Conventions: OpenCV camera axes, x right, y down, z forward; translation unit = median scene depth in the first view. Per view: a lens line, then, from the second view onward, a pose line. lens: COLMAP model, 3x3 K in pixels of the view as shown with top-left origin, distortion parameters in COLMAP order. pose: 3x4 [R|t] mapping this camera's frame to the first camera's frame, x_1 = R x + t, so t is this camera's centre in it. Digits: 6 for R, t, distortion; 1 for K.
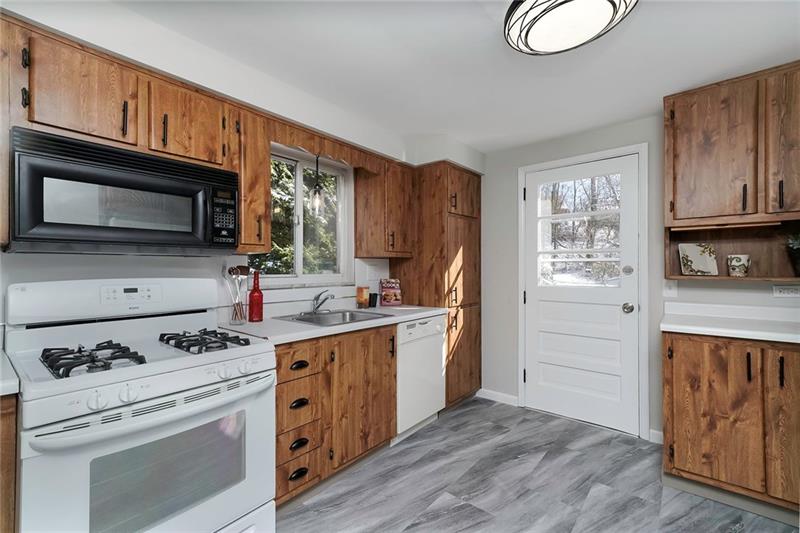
lens RADIAL K [[352.0, 0, 400.9], [0, 352.0, 266.8], [0, 0, 1]] dist [0.004831, 0.000283]
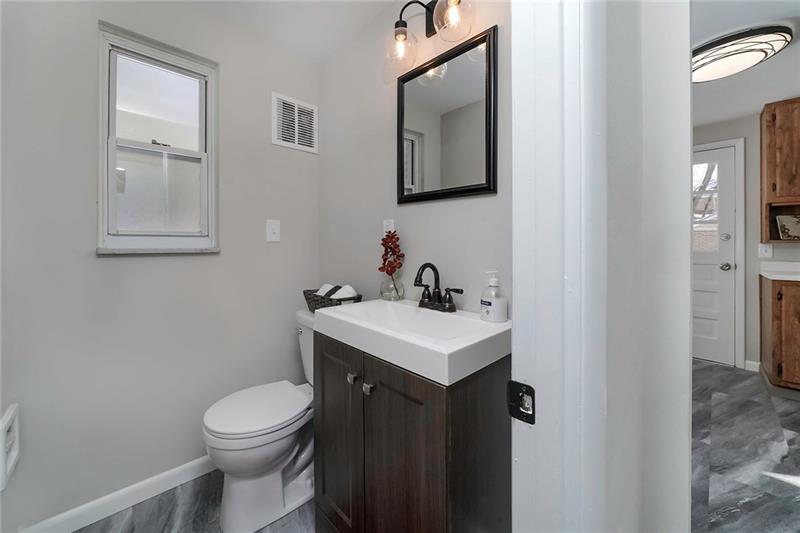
lens RADIAL K [[306.0, 0, 393.2], [0, 306.0, 246.3], [0, 0, 1]] dist [-0.003198, -0.000068]
pose [[0.992255, -0.004526, -0.124131, -0.523919], [0.005089, 0.999978, 0.004216, 0.038919], [0.124110, -0.004815, 0.992257, -0.316129]]
